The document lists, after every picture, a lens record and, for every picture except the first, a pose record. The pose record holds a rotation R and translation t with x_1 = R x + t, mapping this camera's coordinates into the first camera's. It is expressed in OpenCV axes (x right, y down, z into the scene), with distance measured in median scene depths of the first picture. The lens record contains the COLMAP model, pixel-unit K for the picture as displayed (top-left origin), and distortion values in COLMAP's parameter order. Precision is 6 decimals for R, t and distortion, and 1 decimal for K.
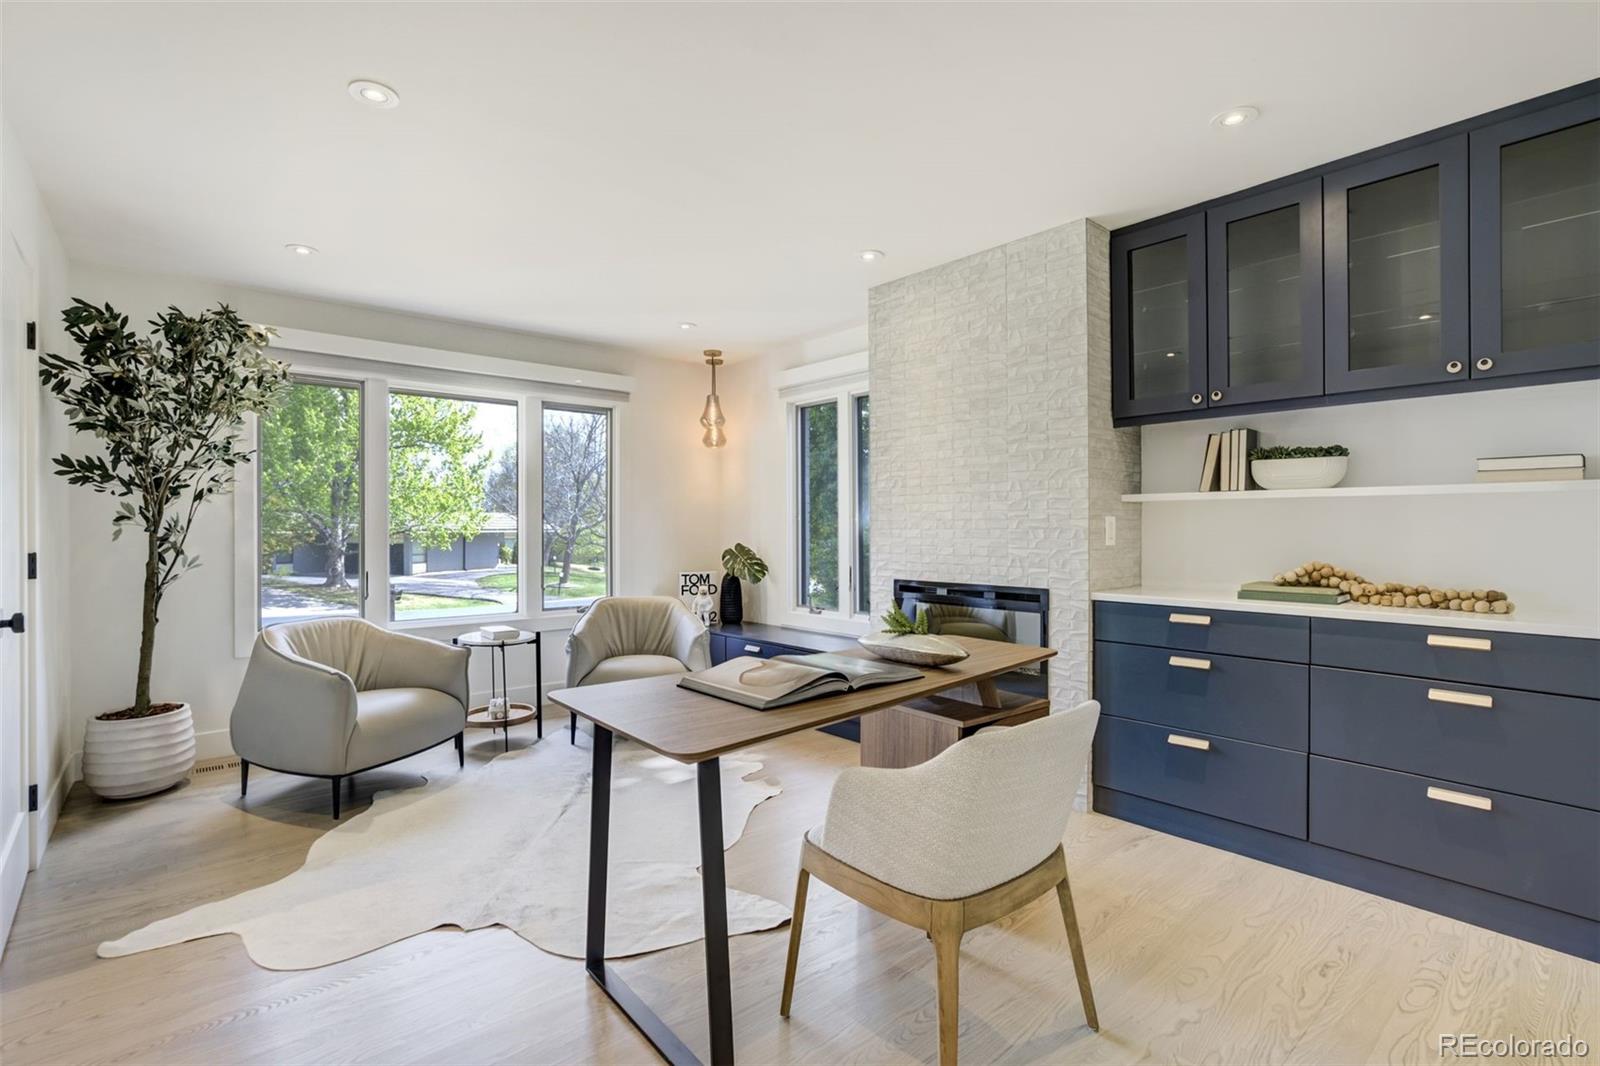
lens RADIAL K [[759.4, 0, 792.2], [0, 759.4, 537.9], [0, 0, 1]] dist [-0.048924, 0.021434]
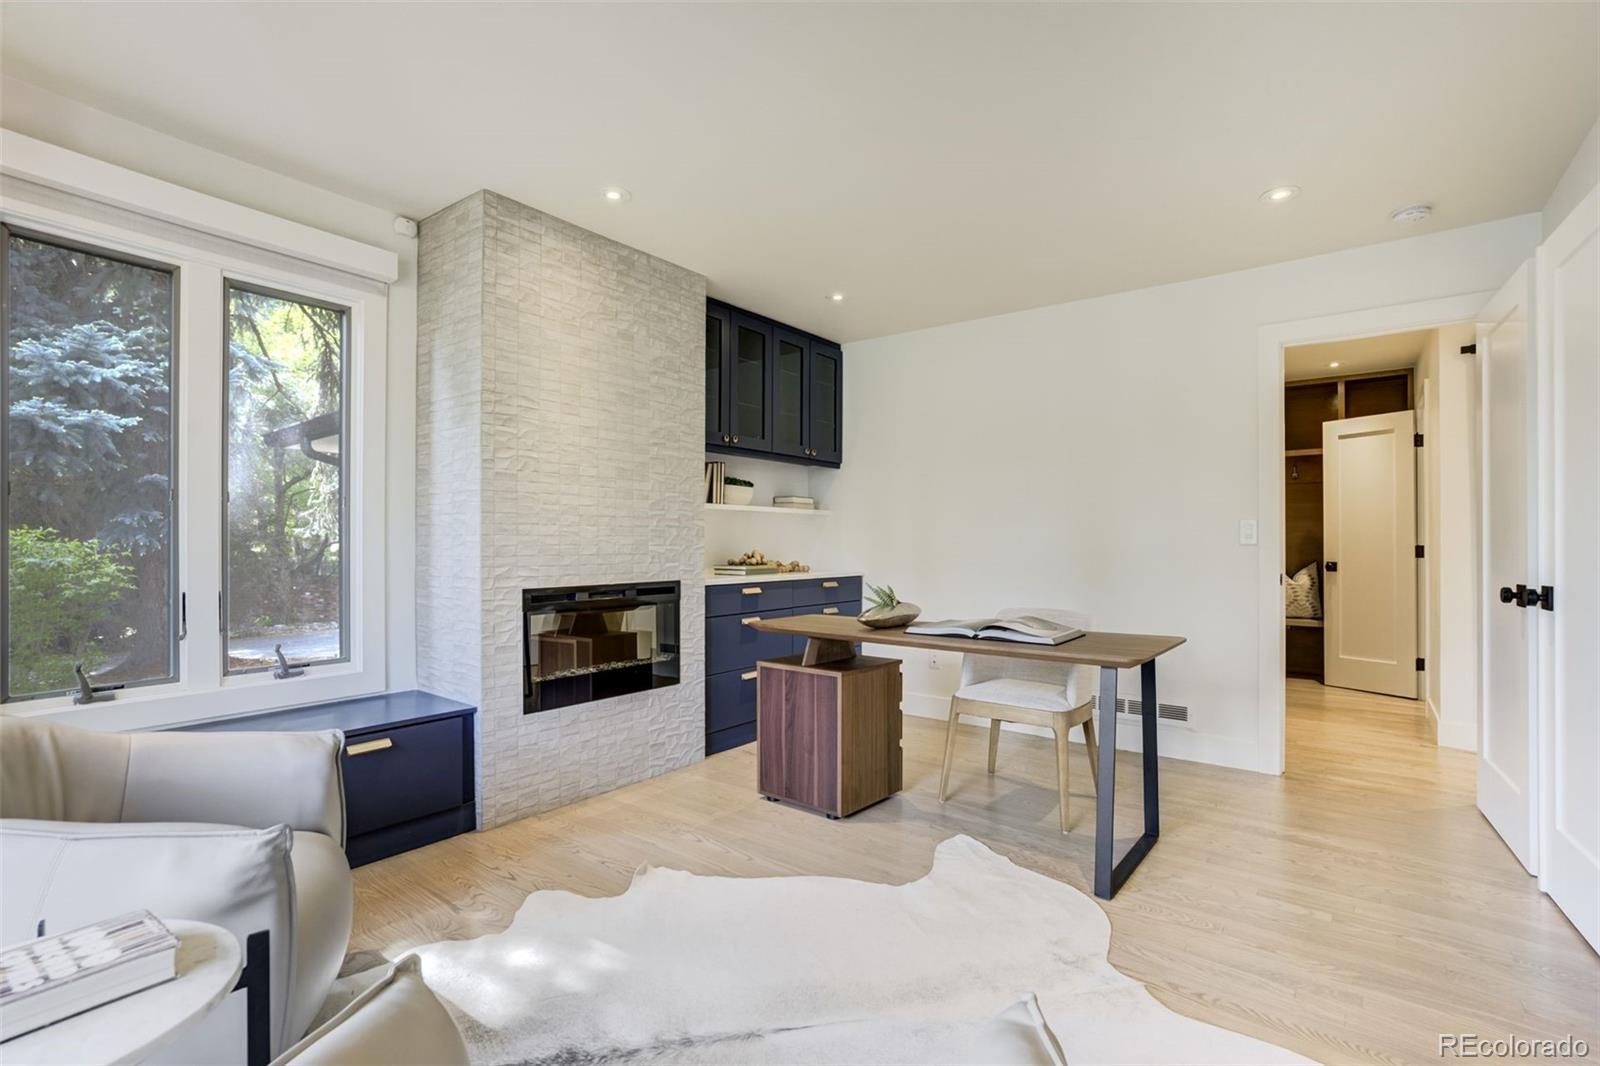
lens RADIAL K [[759.4, 0, 792.2], [0, 759.4, 537.9], [0, 0, 1]] dist [-0.048924, 0.021434]
pose [[-0.218063, 0.003850, 0.975927, -0.785126], [0.009045, 0.999957, -0.001924, 0.006948], [-0.975893, 0.008408, -0.218088, 1.044943]]
